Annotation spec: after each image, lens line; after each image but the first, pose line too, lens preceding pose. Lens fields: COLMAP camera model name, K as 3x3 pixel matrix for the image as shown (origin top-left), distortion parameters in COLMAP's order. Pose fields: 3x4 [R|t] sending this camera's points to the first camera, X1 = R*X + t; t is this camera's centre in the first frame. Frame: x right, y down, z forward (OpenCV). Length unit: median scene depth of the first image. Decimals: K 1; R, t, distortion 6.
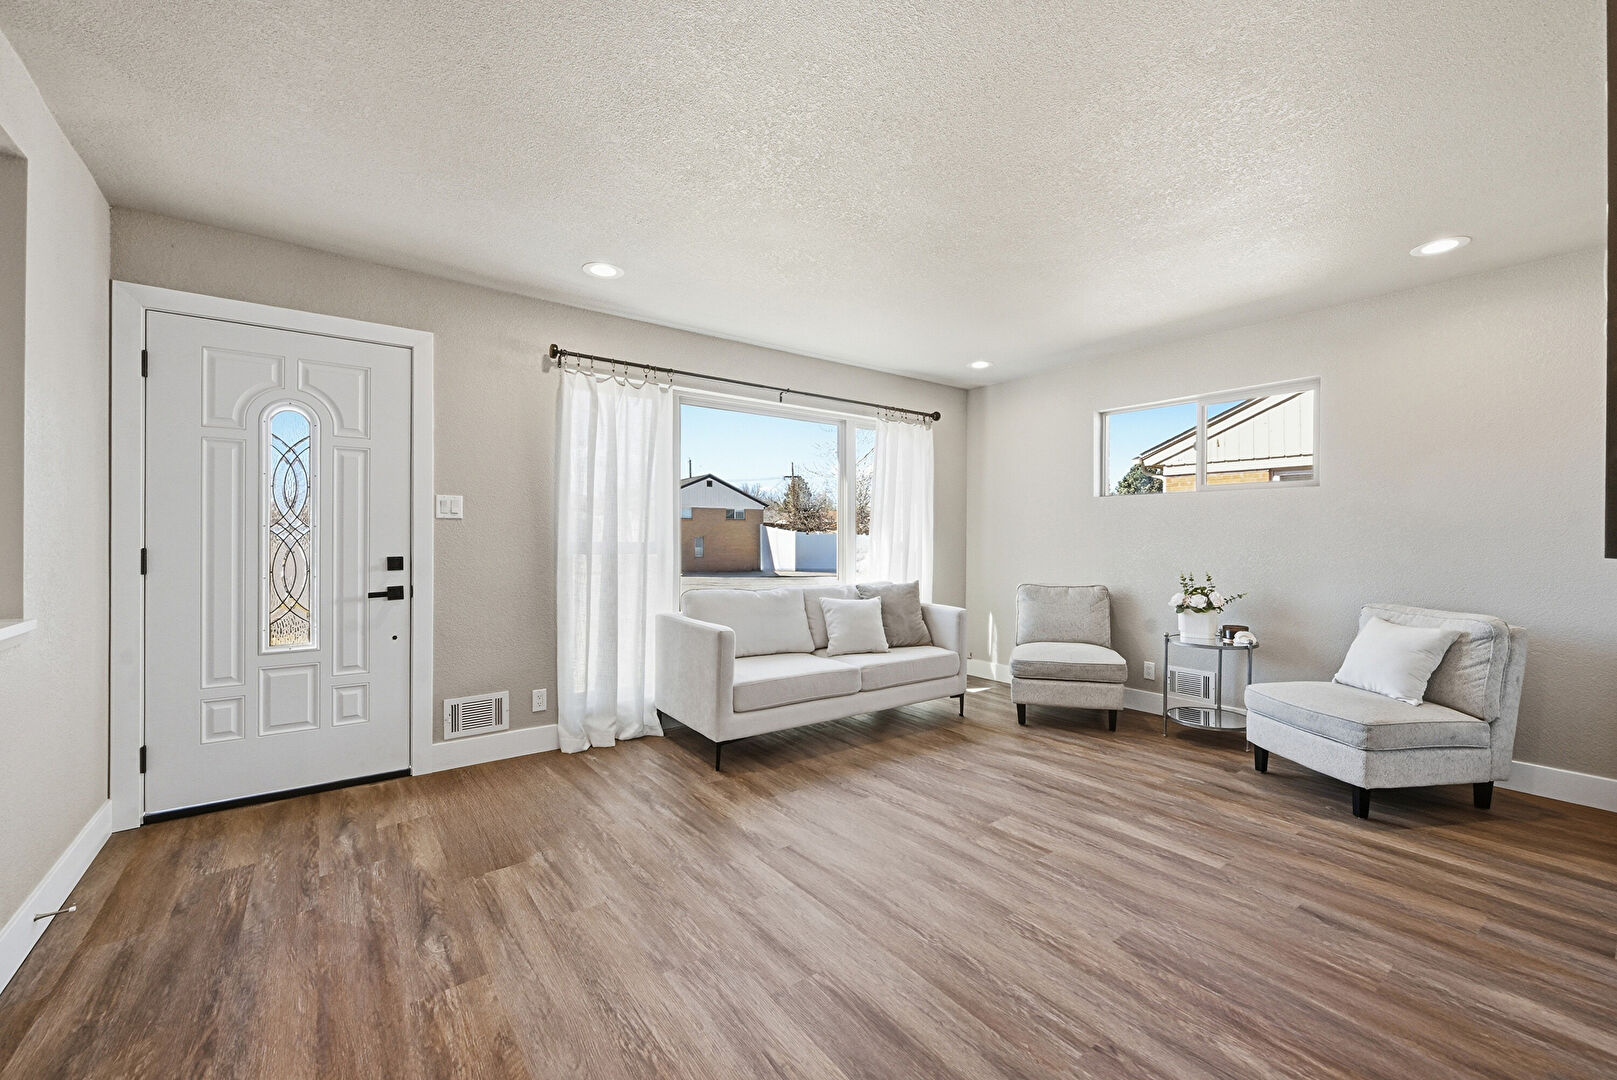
lens RADIAL K [[650.0, 0, 806.1], [0, 650.0, 543.8], [0, 0, 1]] dist [-0.001581, -0.000001]
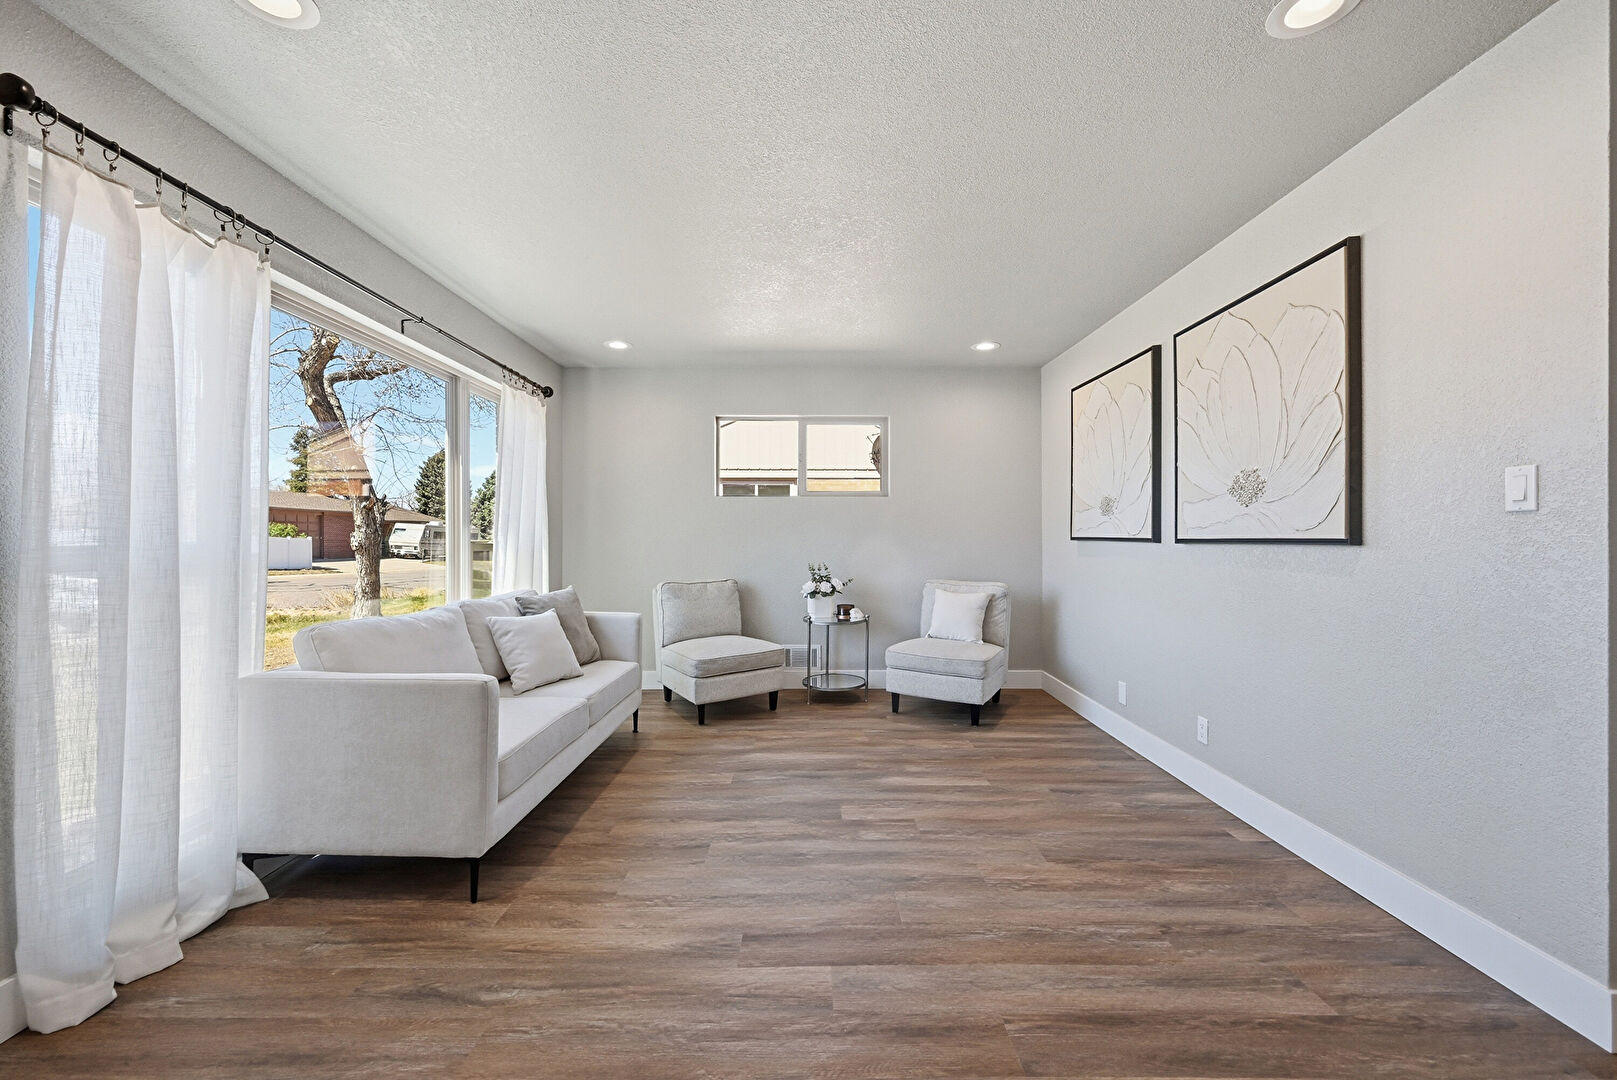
lens RADIAL K [[650.0, 0, 807.1], [0, 650.0, 538.8], [0, 0, 1]] dist [-0.001581, -0.000001]
pose [[0.596431, -0.006426, 0.802639, -0.503163], [0.009903, 0.999951, 0.000646, -0.002146], [-0.802603, 0.007563, 0.596465, 0.403909]]
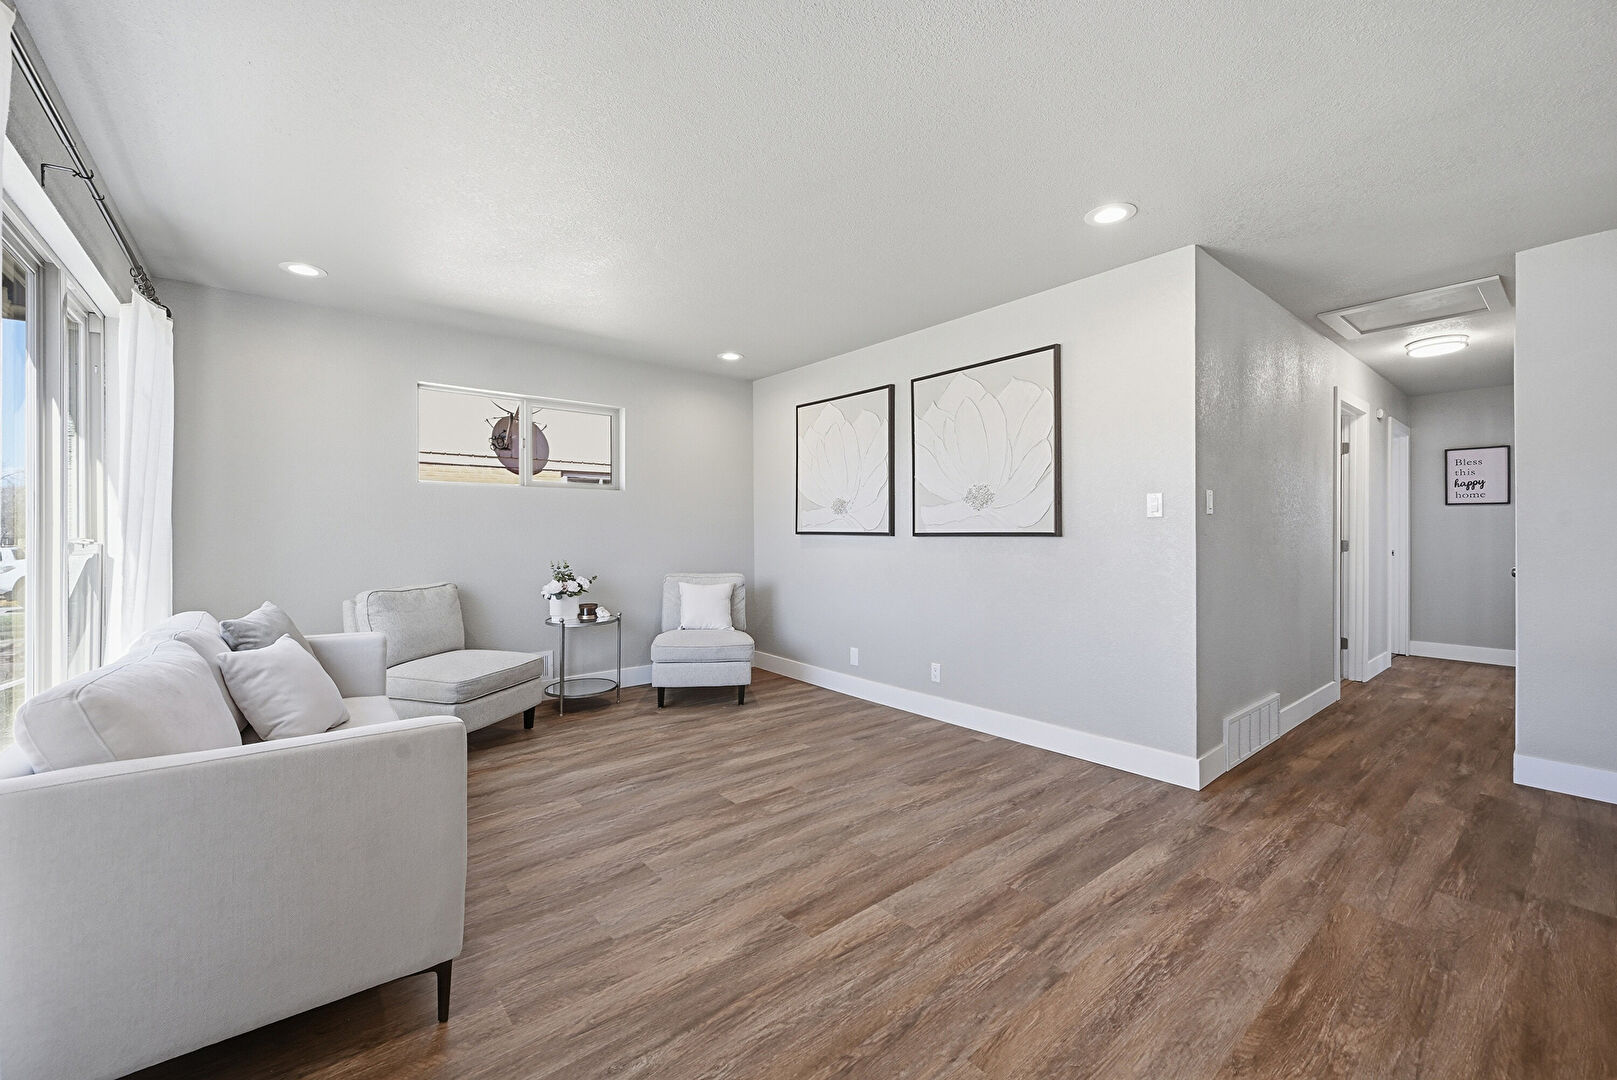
lens RADIAL K [[650.0, 0, 814.1], [0, 650.0, 535.0], [0, 0, 1]] dist [-0.001581, -0.000001]
pose [[-0.049941, -0.009473, 0.998707, -0.694562], [0.010745, 0.999892, 0.010022, -0.007997], [-0.998694, 0.011232, -0.049834, 0.840530]]
